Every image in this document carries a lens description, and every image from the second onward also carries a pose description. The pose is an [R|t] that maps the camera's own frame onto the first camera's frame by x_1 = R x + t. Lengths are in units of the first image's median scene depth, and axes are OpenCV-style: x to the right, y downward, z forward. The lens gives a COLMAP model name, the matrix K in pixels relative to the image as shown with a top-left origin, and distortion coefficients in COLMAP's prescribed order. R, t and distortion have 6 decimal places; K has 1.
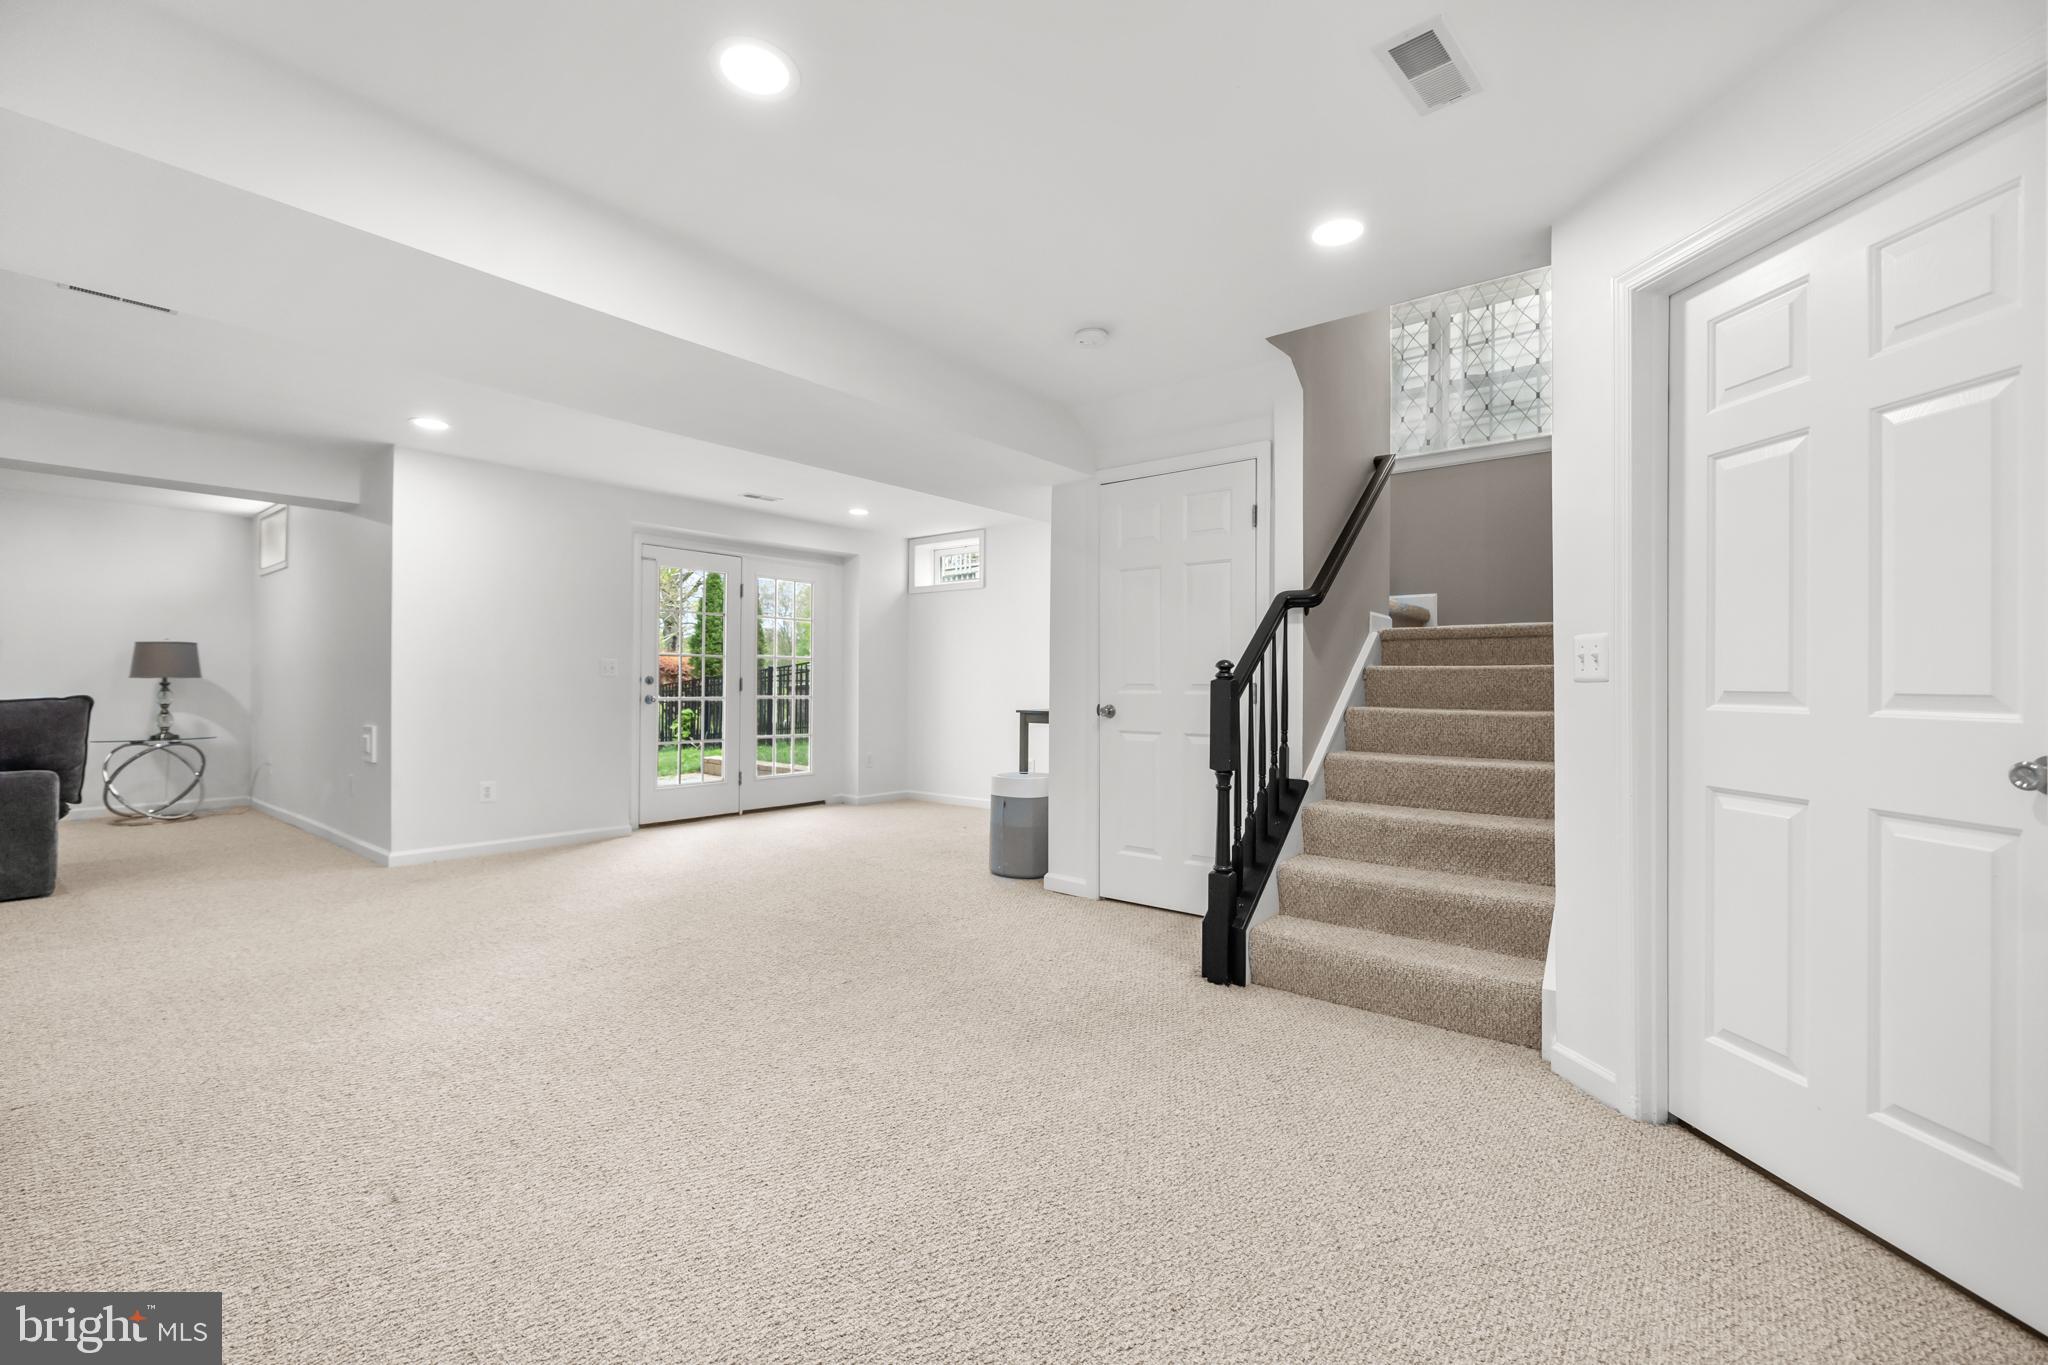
lens RADIAL K [[868.6, 0, 975.5], [0, 868.6, 669.8], [0, 0, 1]] dist [0.006498, -0.000220]
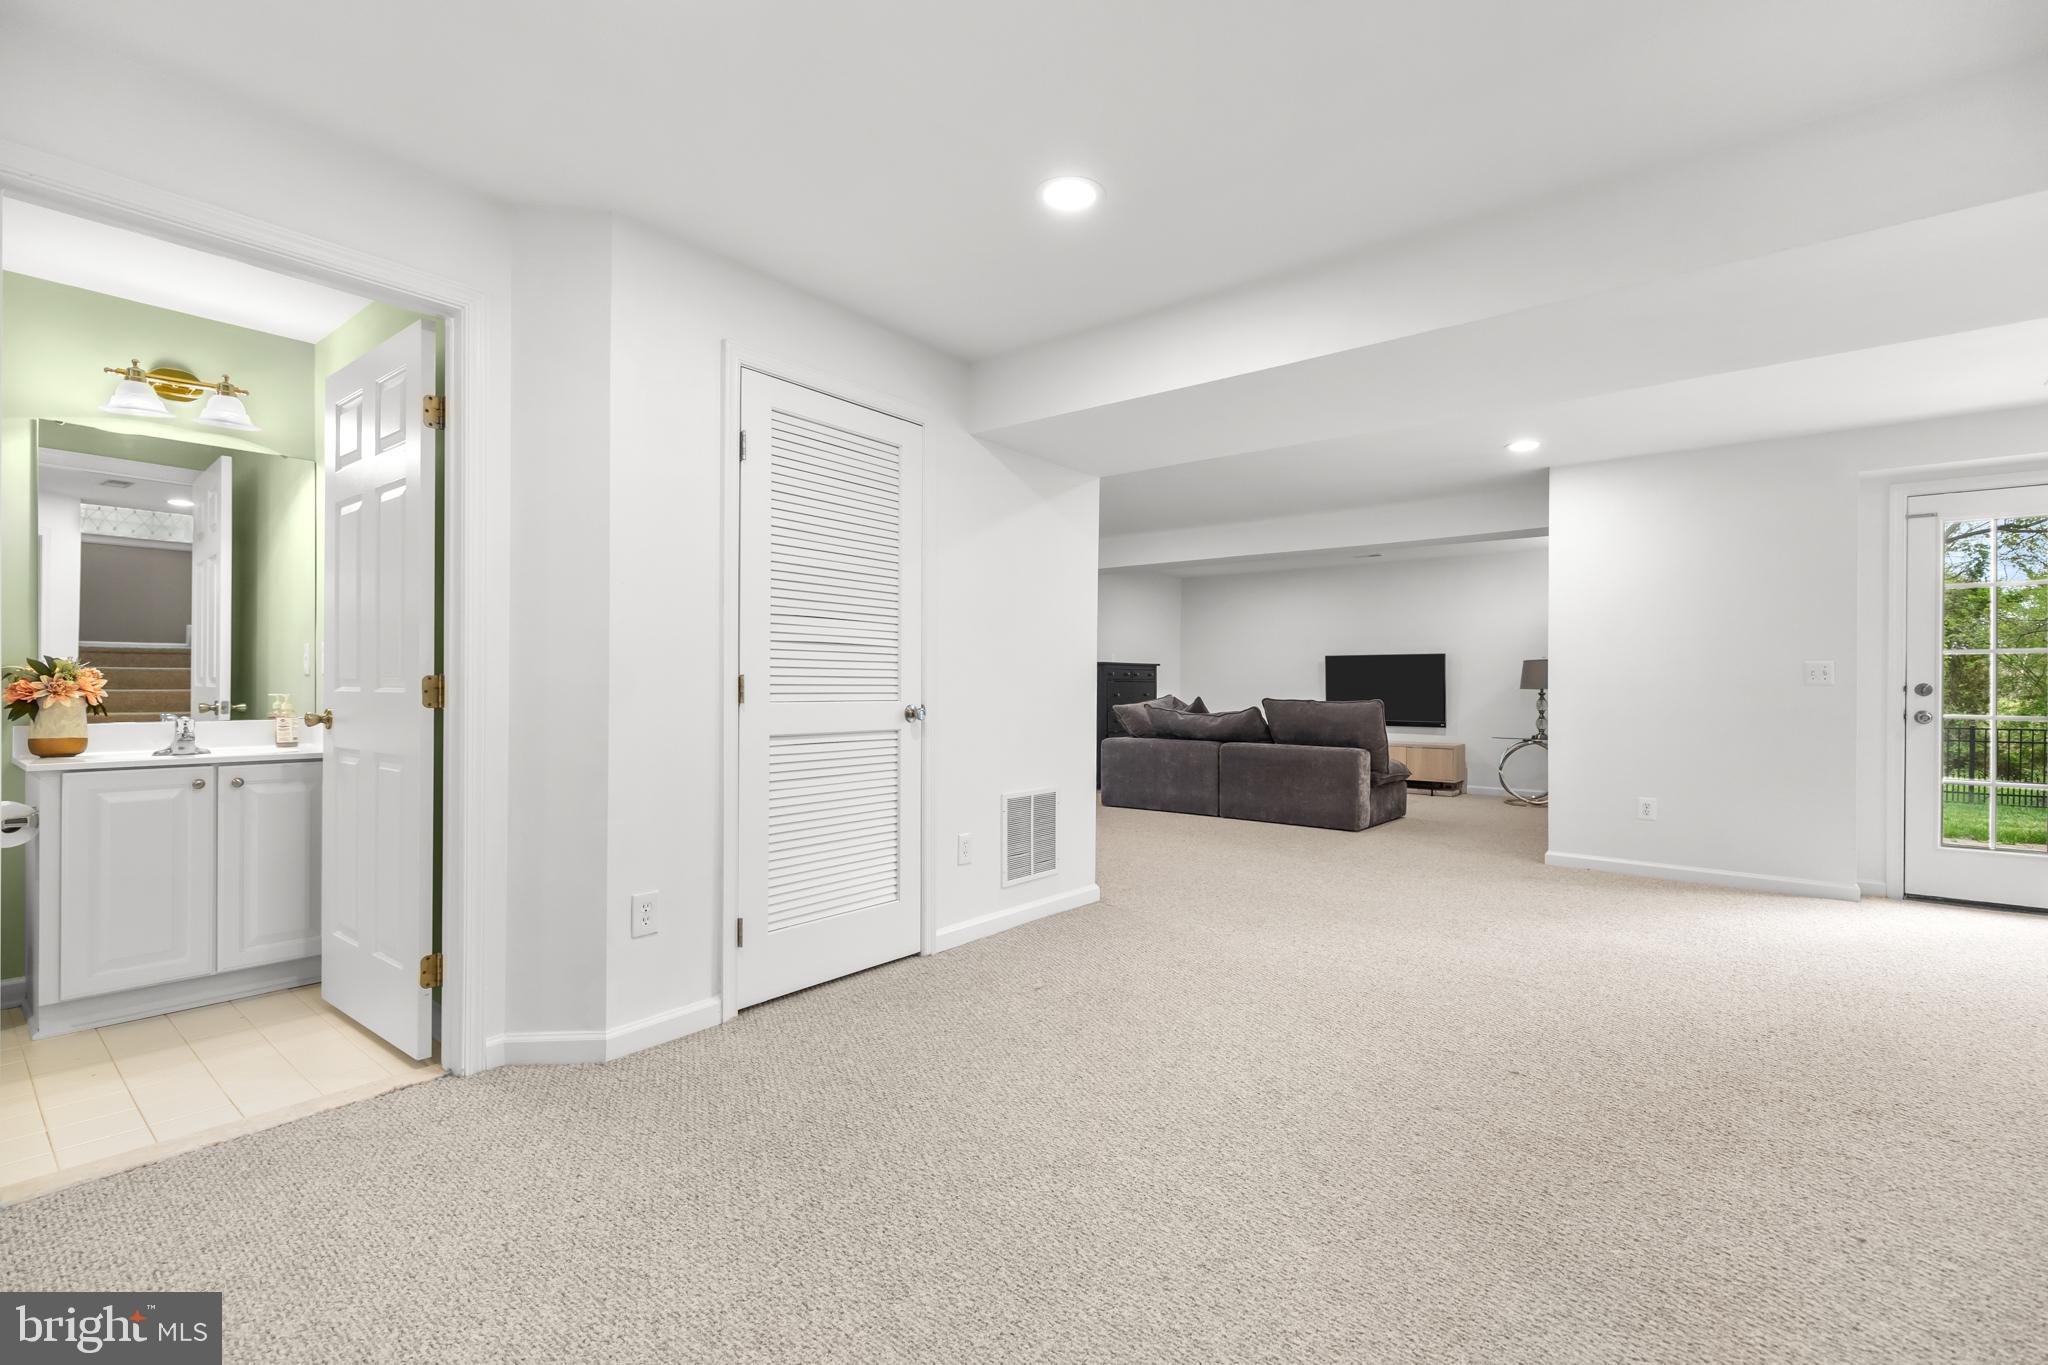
lens RADIAL K [[868.6, 0, 1036.7], [0, 868.6, 680.7], [0, 0, 1]] dist [0.006498, -0.000220]
pose [[0.040838, -0.013492, -0.999075, 0.270304], [0.009457, 0.999869, -0.013116, 0.006892], [0.999121, -0.008913, 0.040960, 0.240400]]
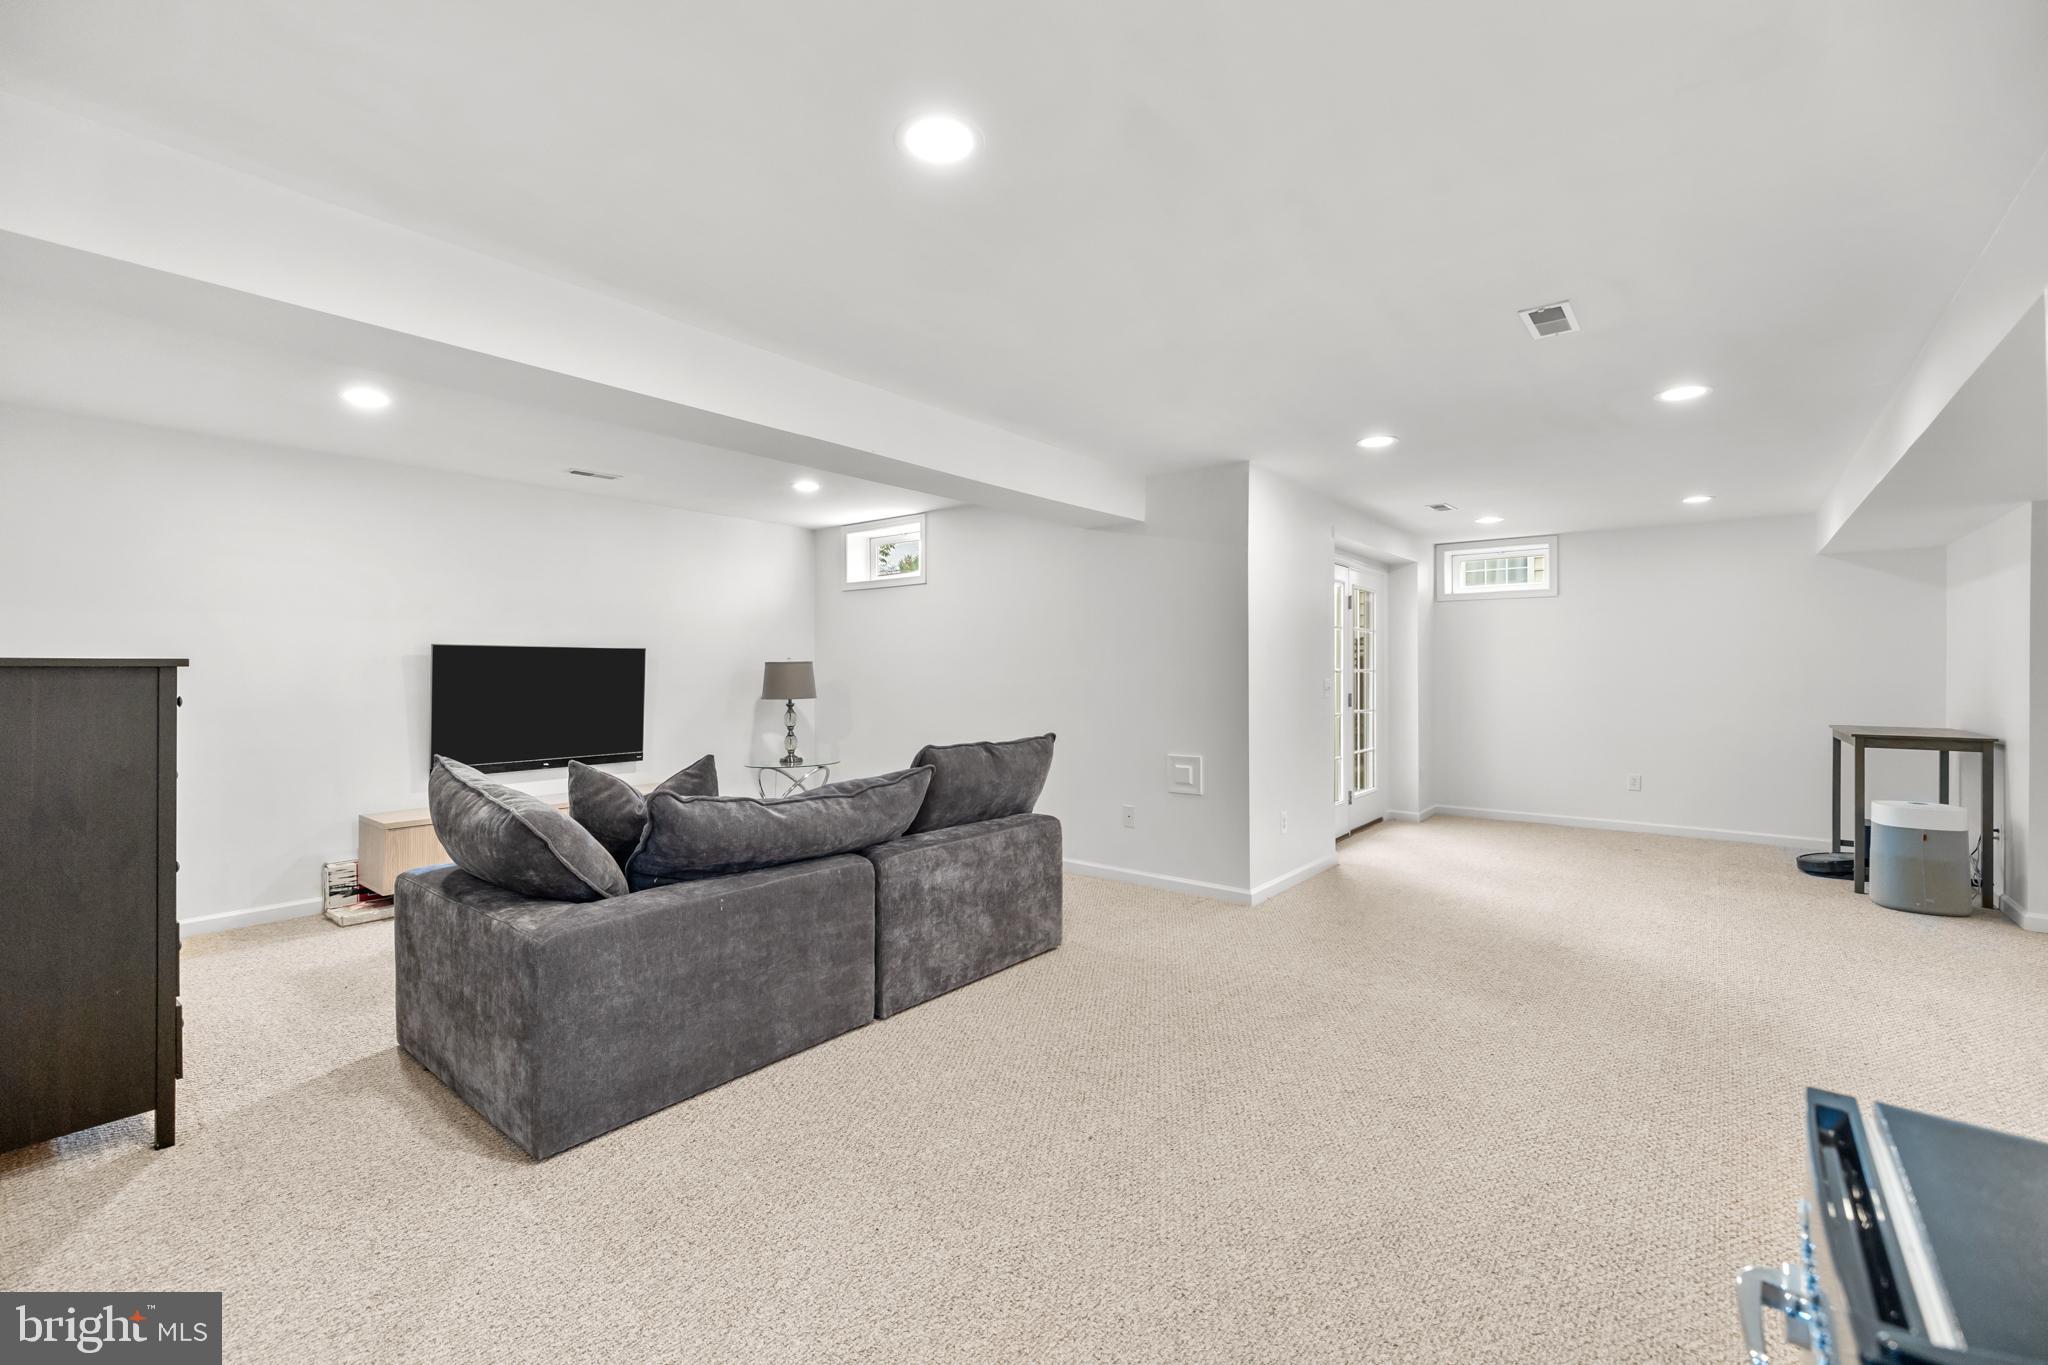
lens RADIAL K [[868.6, 0, 1012.9], [0, 868.6, 667.0], [0, 0, 1]] dist [0.006498, -0.000220]
pose [[0.999881, -0.007523, 0.013468, -0.699840], [0.007363, 0.999902, 0.011926, -0.035775], [-0.013556, -0.011825, 0.999838, 0.041834]]
